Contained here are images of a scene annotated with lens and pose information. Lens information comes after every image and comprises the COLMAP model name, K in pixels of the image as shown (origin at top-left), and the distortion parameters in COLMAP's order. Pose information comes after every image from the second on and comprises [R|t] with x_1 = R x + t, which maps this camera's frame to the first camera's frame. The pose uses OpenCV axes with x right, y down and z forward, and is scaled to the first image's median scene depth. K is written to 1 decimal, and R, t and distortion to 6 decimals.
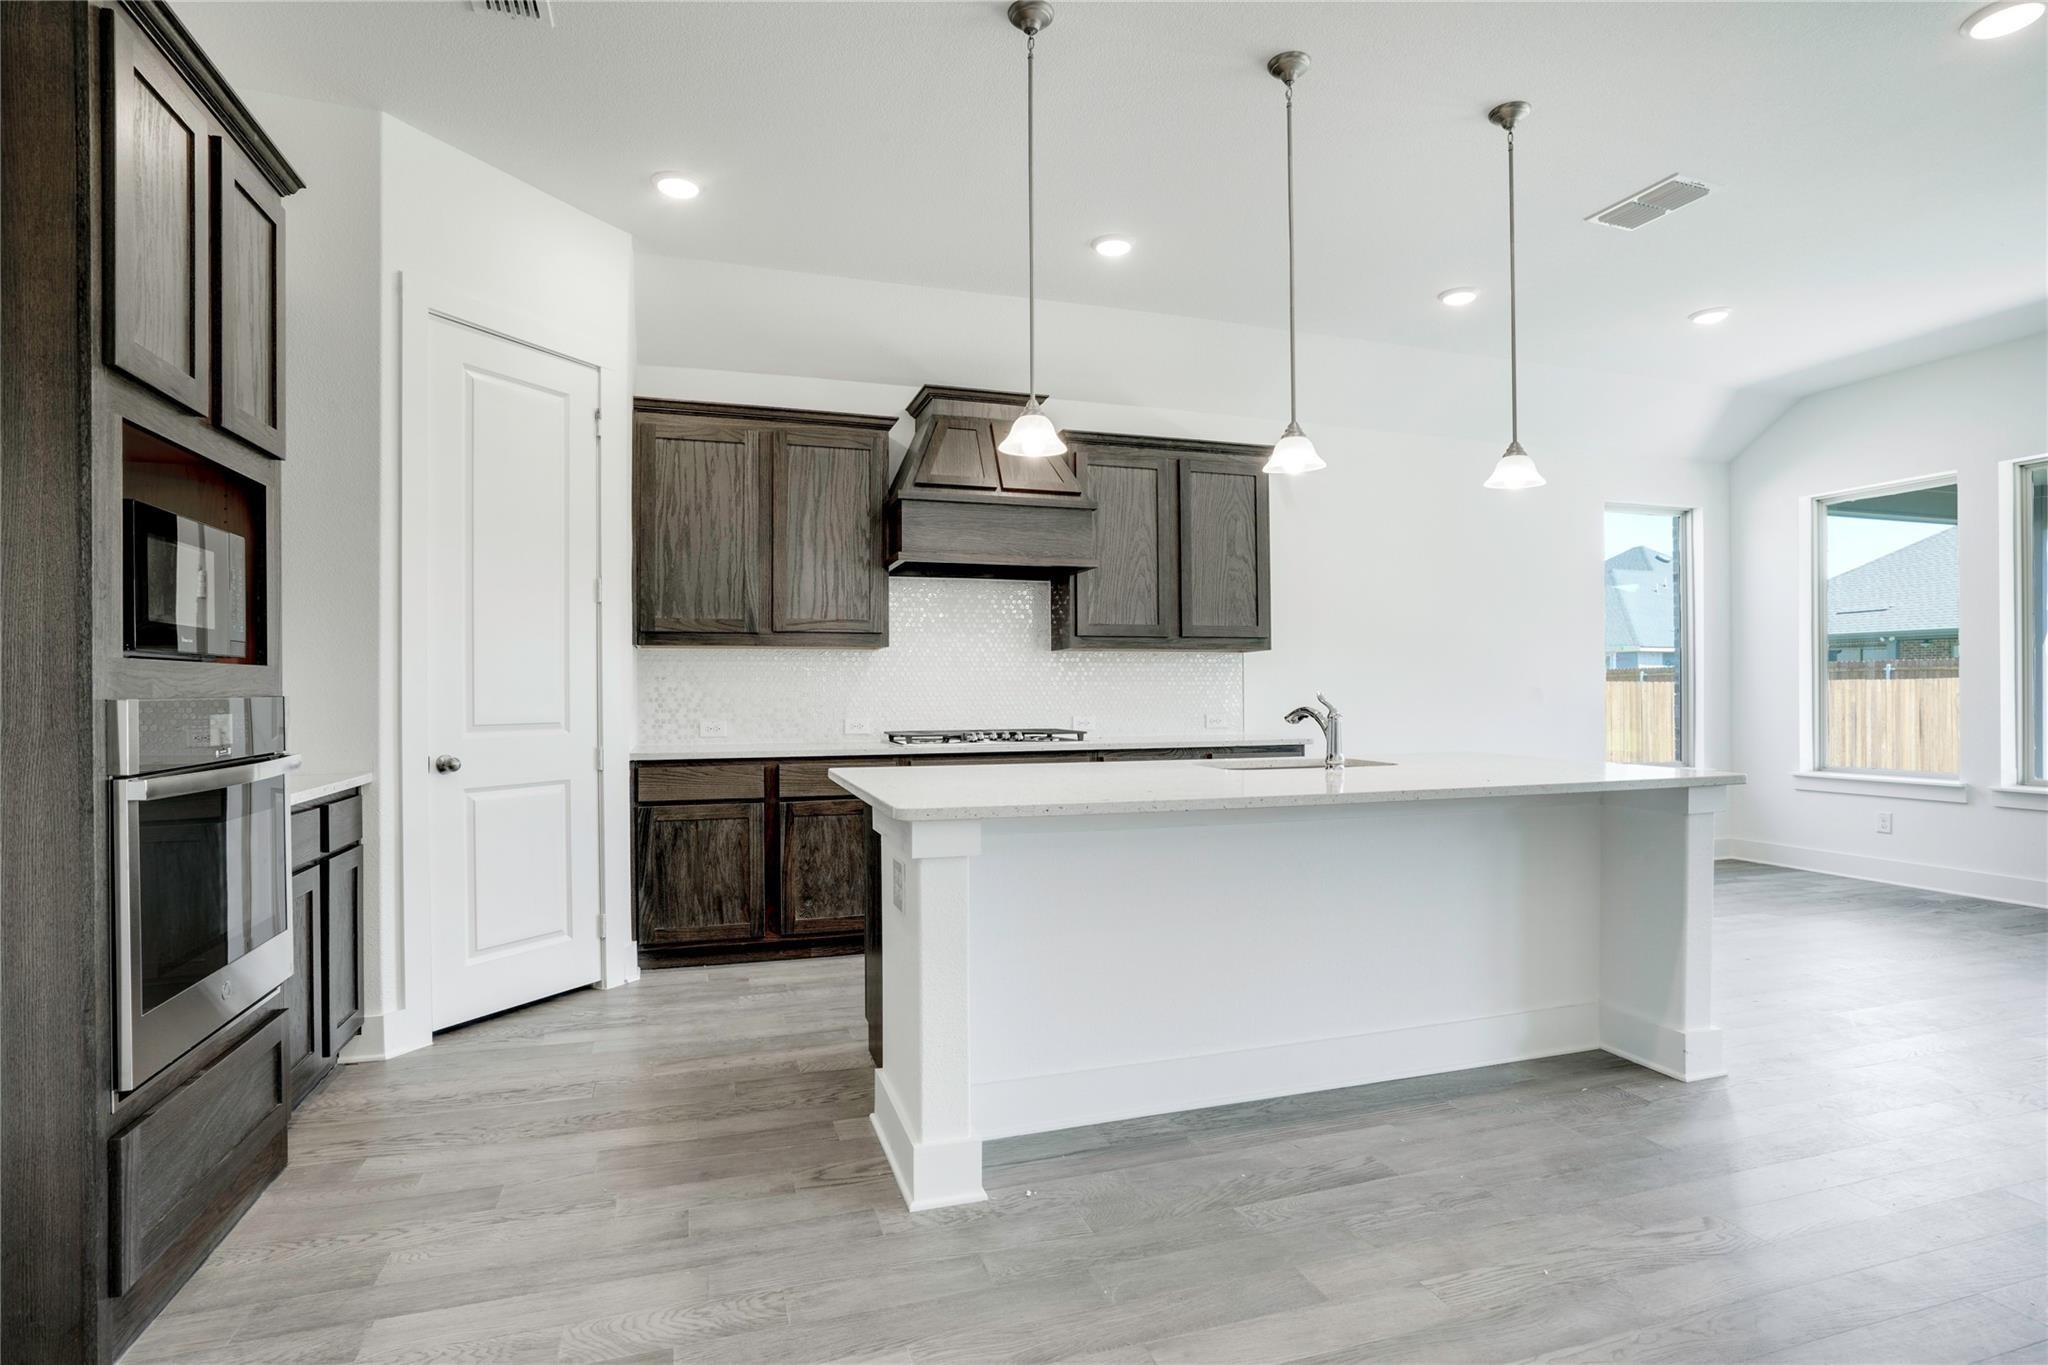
lens RADIAL K [[1037.2, 0, 1021.2], [0, 1037.2, 690.3], [0, 0, 1]] dist [-0.053842, 0.030904]
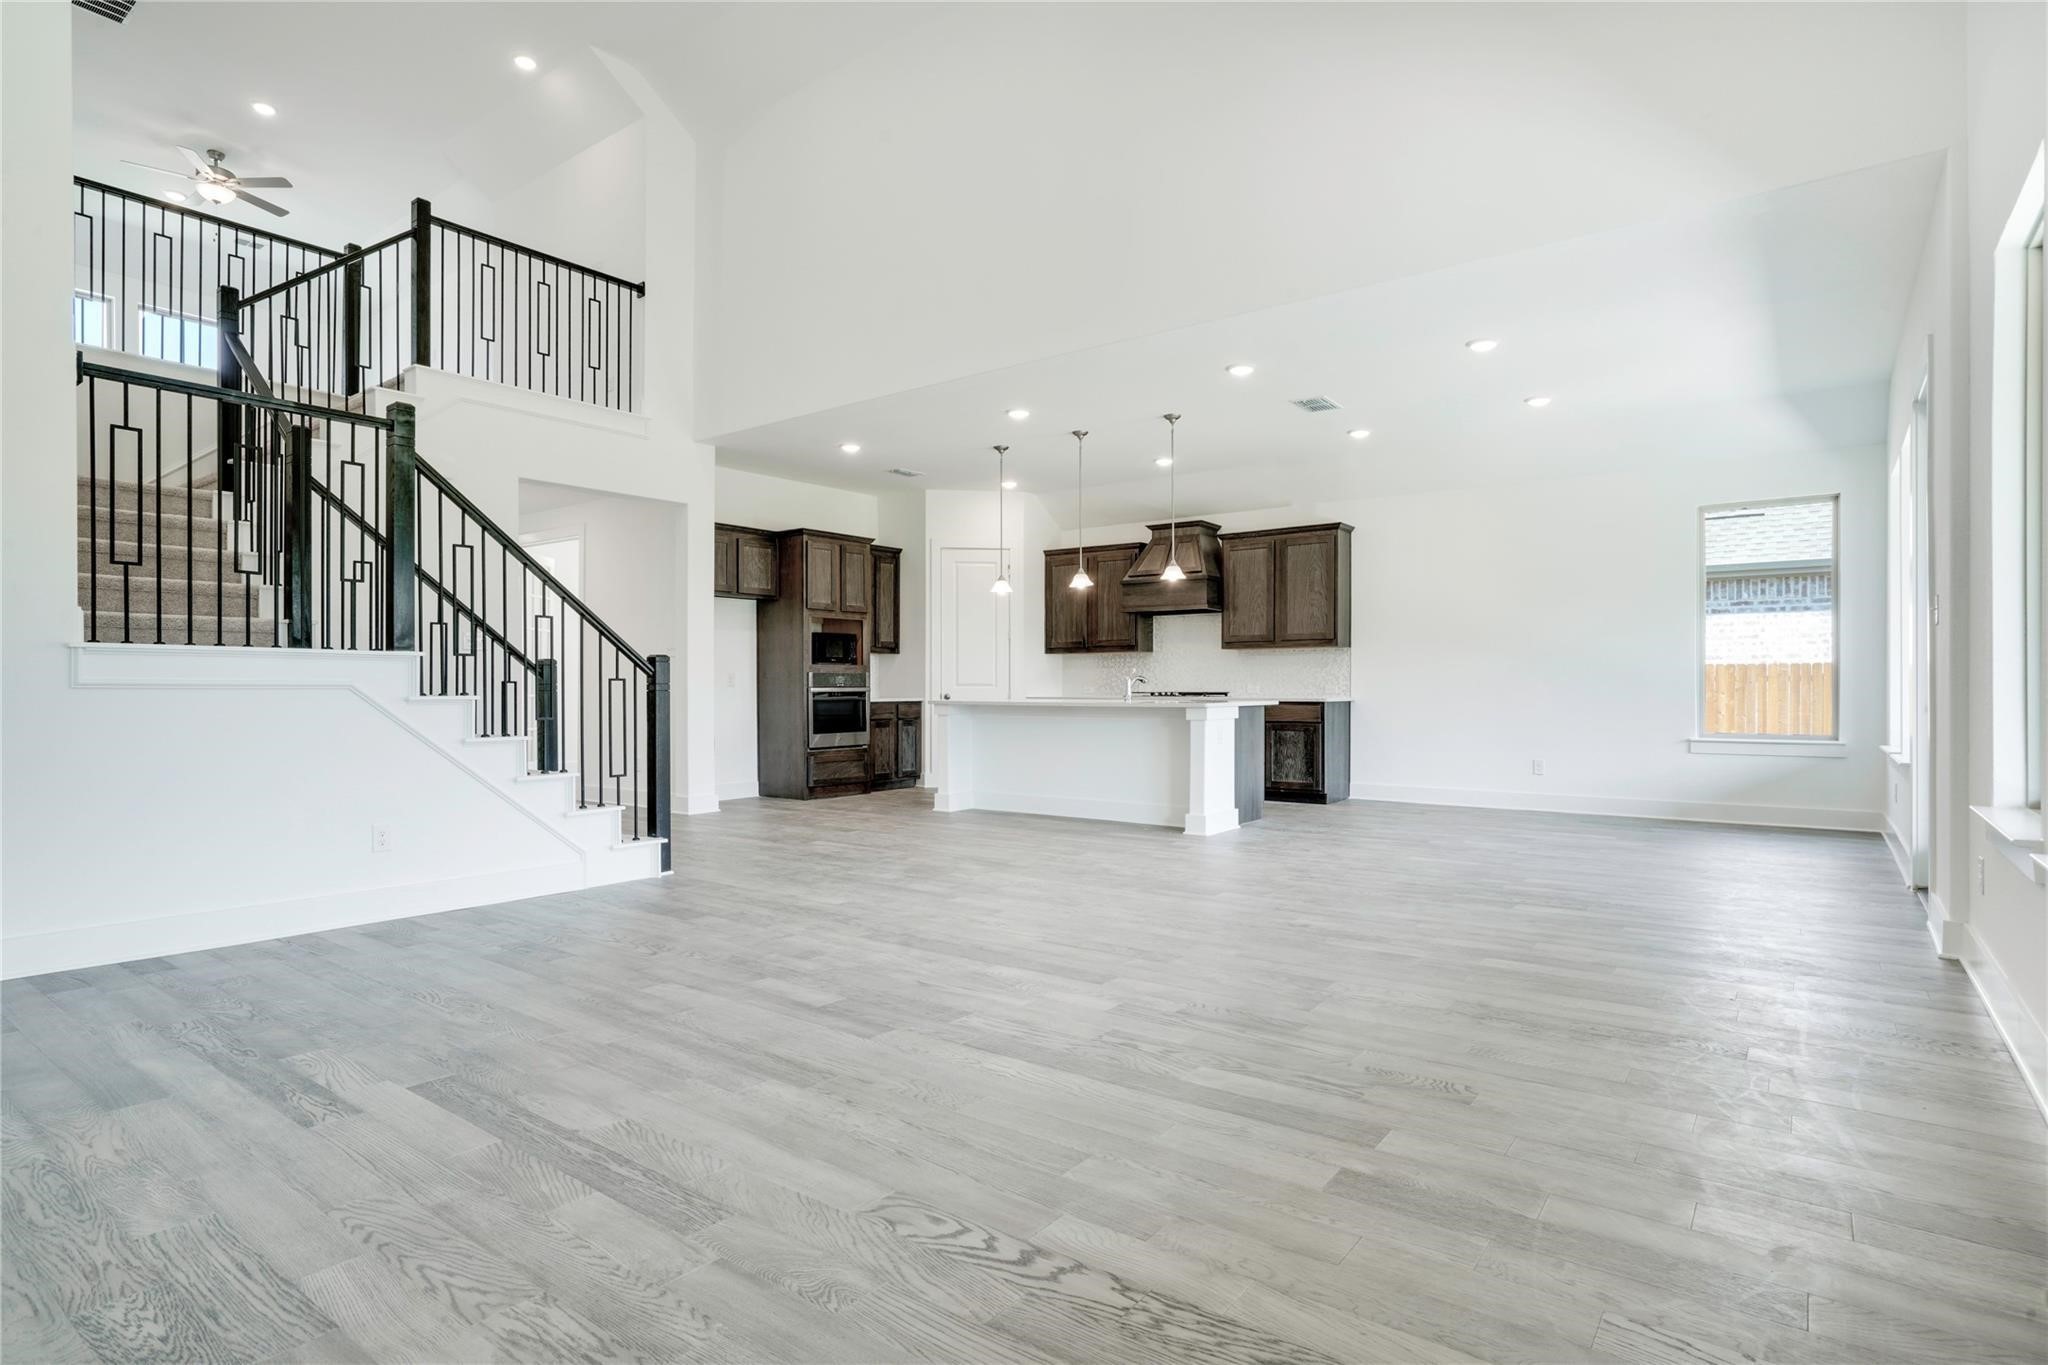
lens RADIAL K [[1037.2, 0, 1021.2], [0, 1037.2, 690.3], [0, 0, 1]] dist [-0.053842, 0.030904]
pose [[0.570592, 0.005364, -0.821216, 1.455639], [-0.000026, 0.999979, 0.006514, 0.023871], [0.821234, -0.003696, 0.570580, -0.401655]]
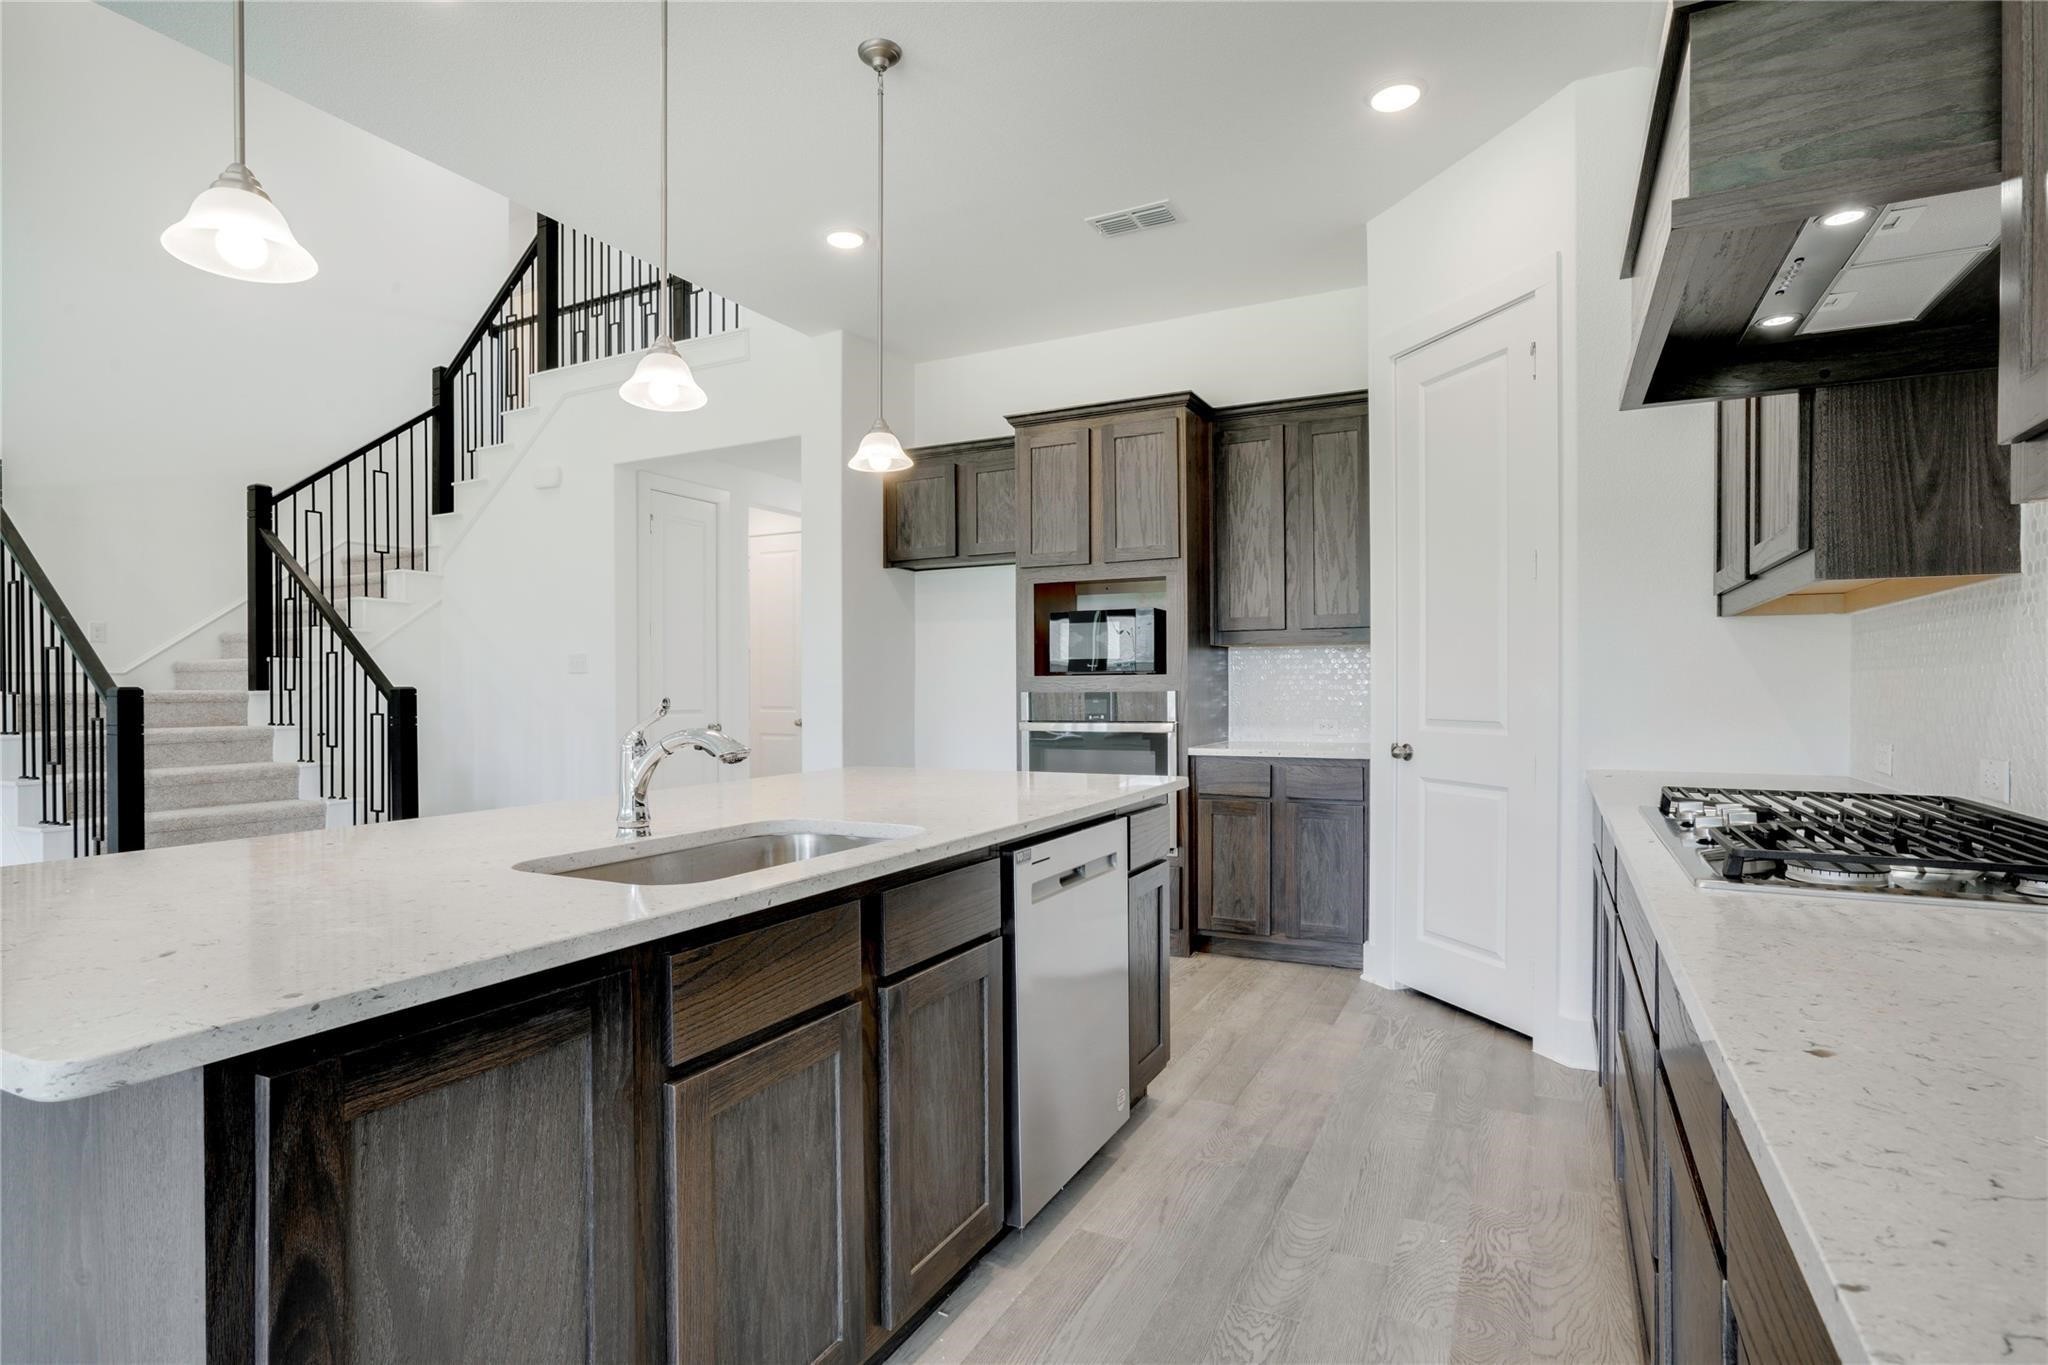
lens RADIAL K [[1037.2, 0, 1021.2], [0, 1037.2, 690.3], [0, 0, 1]] dist [-0.053842, 0.030904]
pose [[-0.711175, 0.009112, -0.702956, 0.370070], [0.009352, 0.999950, 0.003500, -0.002329], [0.702953, -0.004084, -0.711224, 1.048005]]
